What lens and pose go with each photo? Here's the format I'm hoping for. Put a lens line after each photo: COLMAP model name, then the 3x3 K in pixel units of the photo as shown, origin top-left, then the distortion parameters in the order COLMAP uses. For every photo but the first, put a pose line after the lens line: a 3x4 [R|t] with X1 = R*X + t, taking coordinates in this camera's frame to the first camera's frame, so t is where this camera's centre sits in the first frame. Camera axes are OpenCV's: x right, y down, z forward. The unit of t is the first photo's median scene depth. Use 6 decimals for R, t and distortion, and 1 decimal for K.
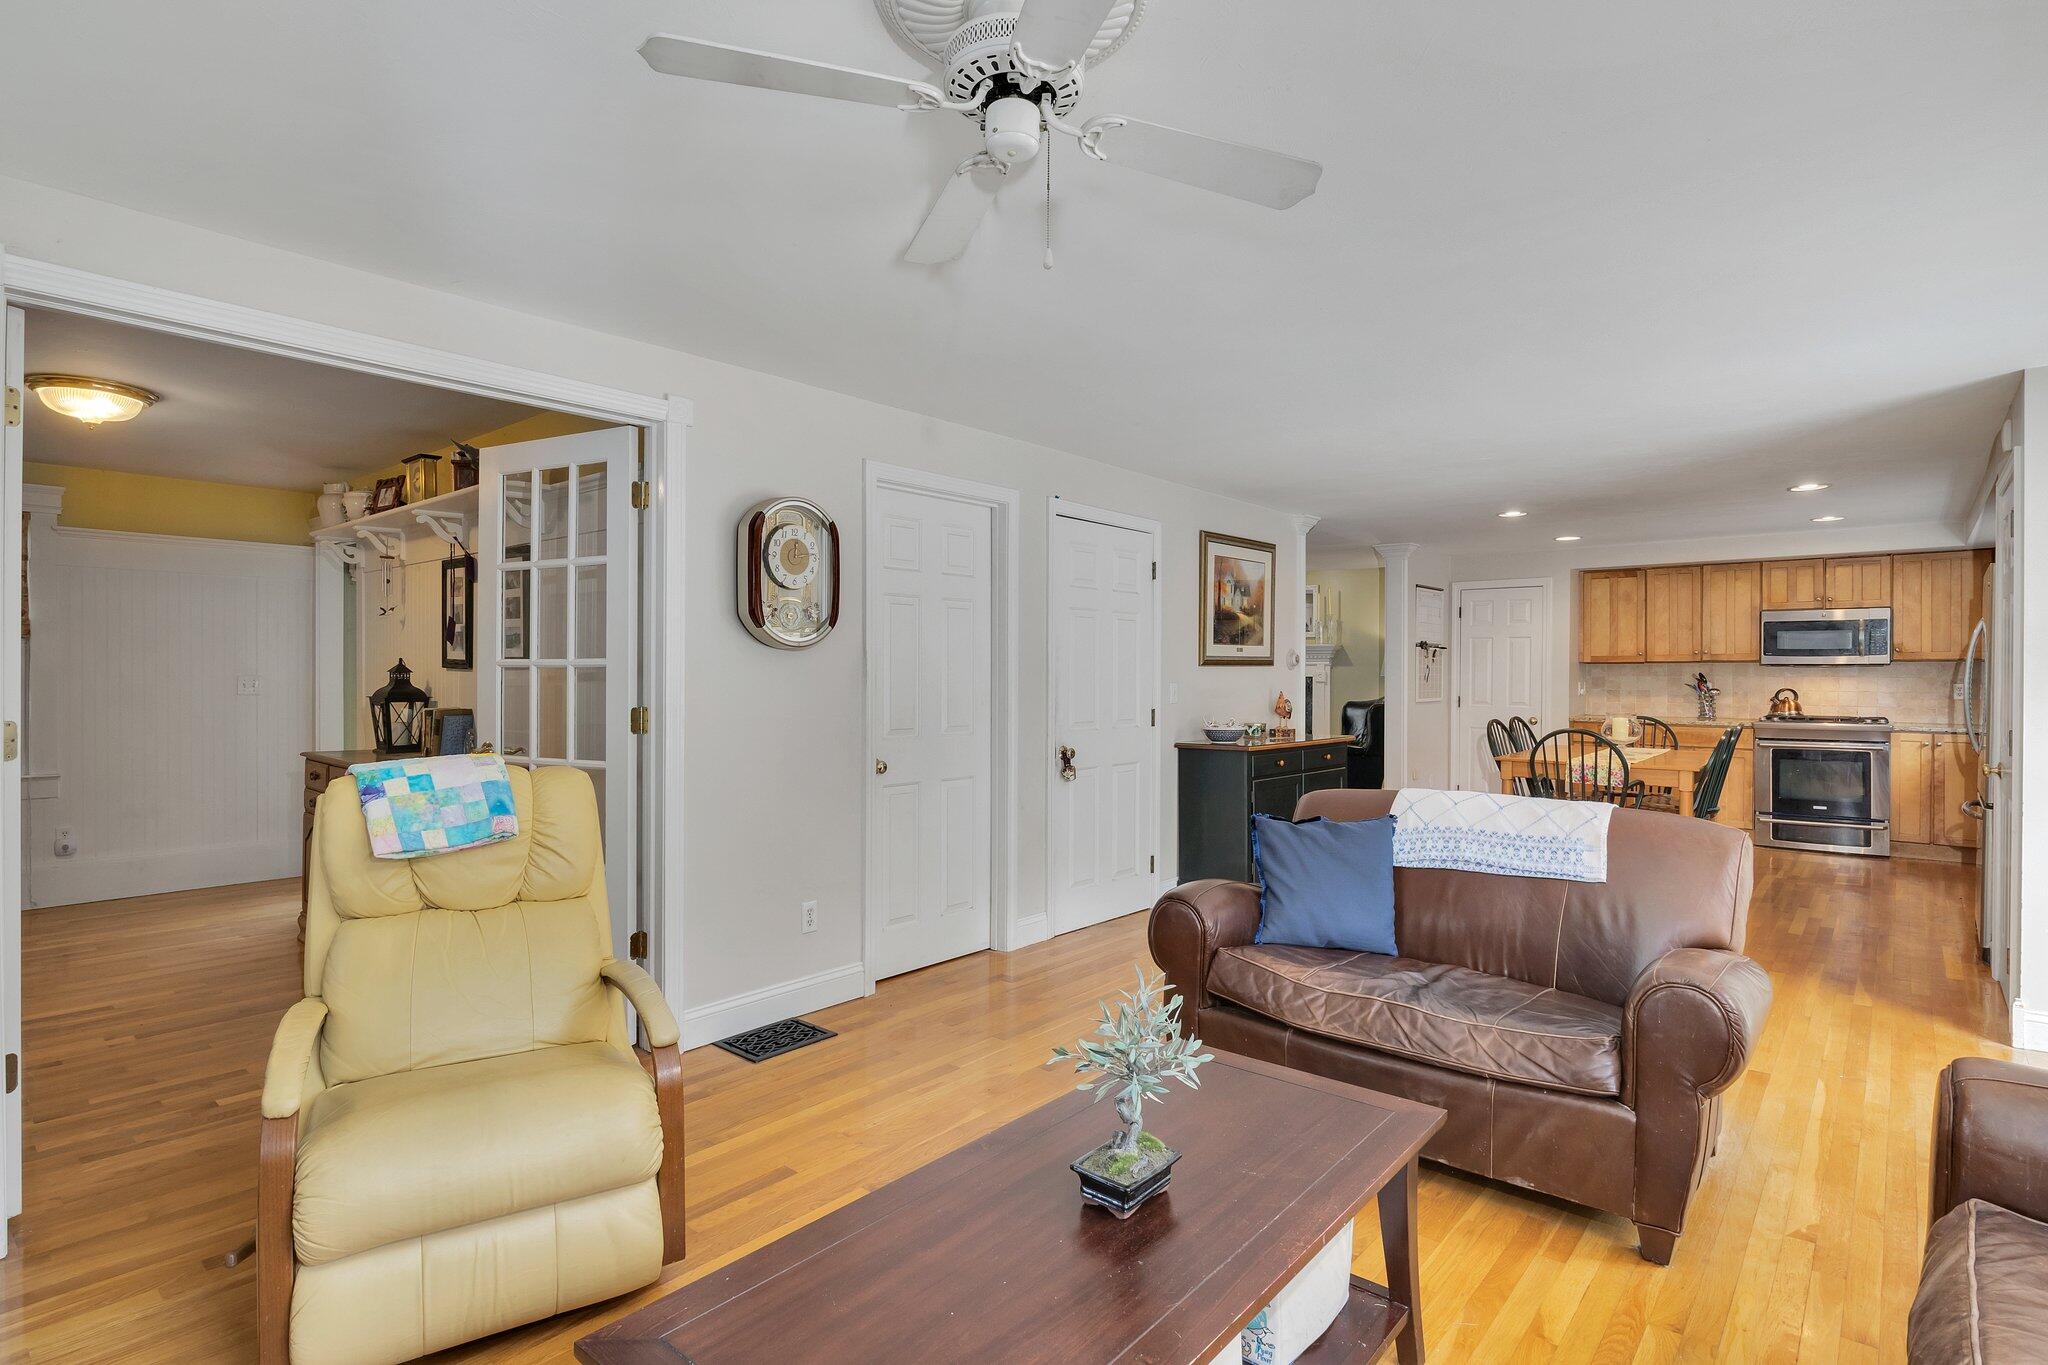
lens RADIAL K [[1024.5, 0, 1015.8], [0, 1024.5, 674.1], [0, 0, 1]] dist [-0.004785, -0.000935]
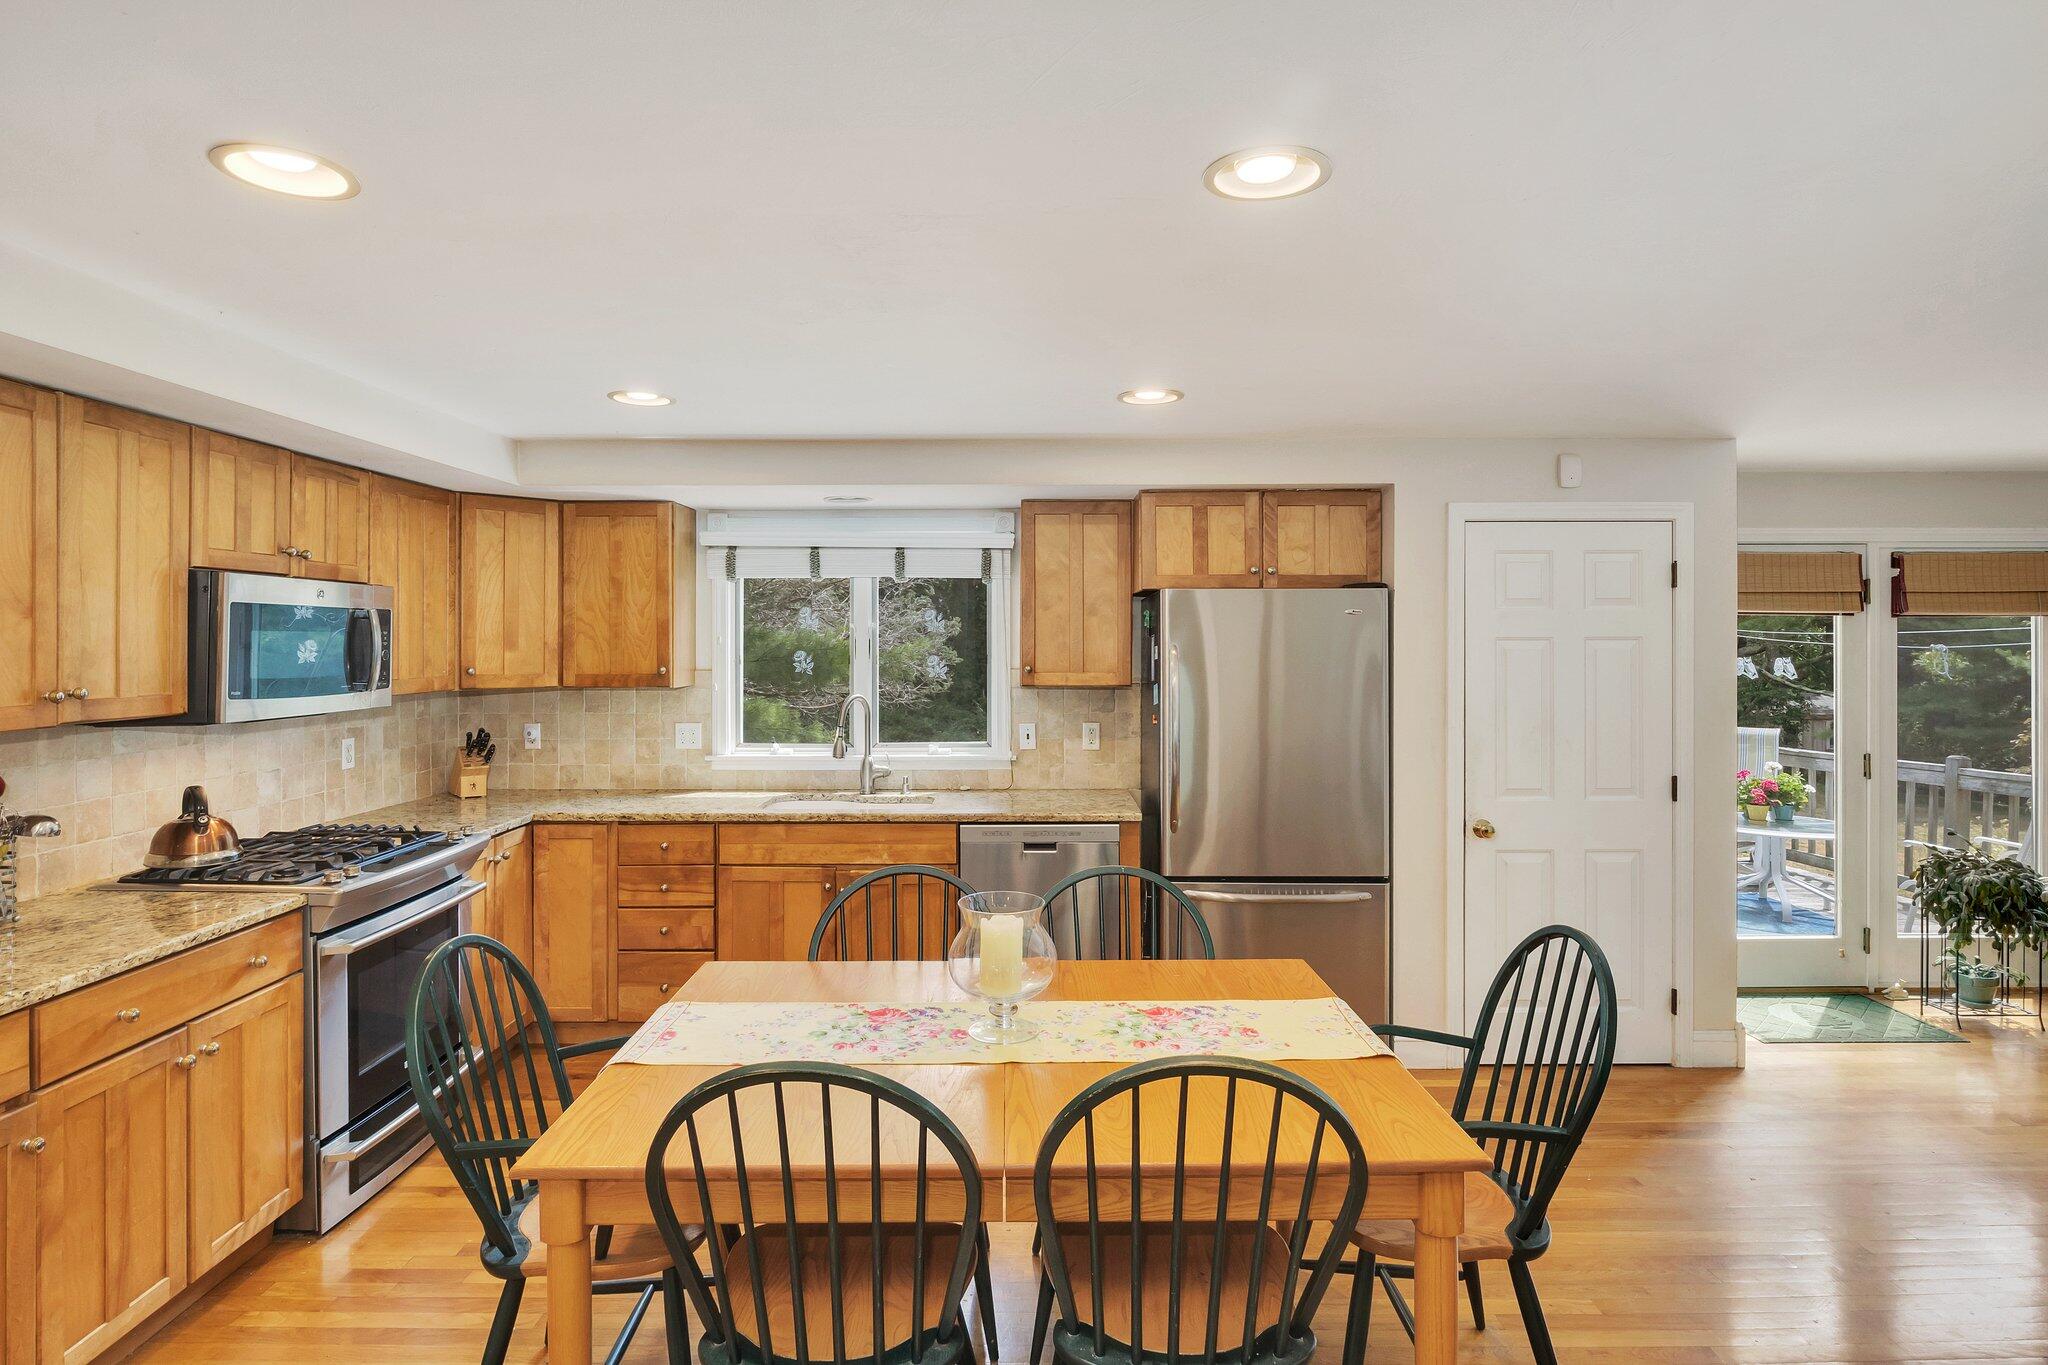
lens RADIAL K [[1070.1, 0, 1017.6], [0, 1070.1, 640.3], [0, 0, 1]] dist [-0.003530, -0.000265]
pose [[-0.647065, -0.001222, 0.762434, 0.281618], [0.001959, 0.999993, 0.003265, -0.038603], [-0.762432, 0.003606, -0.647058, 1.028589]]
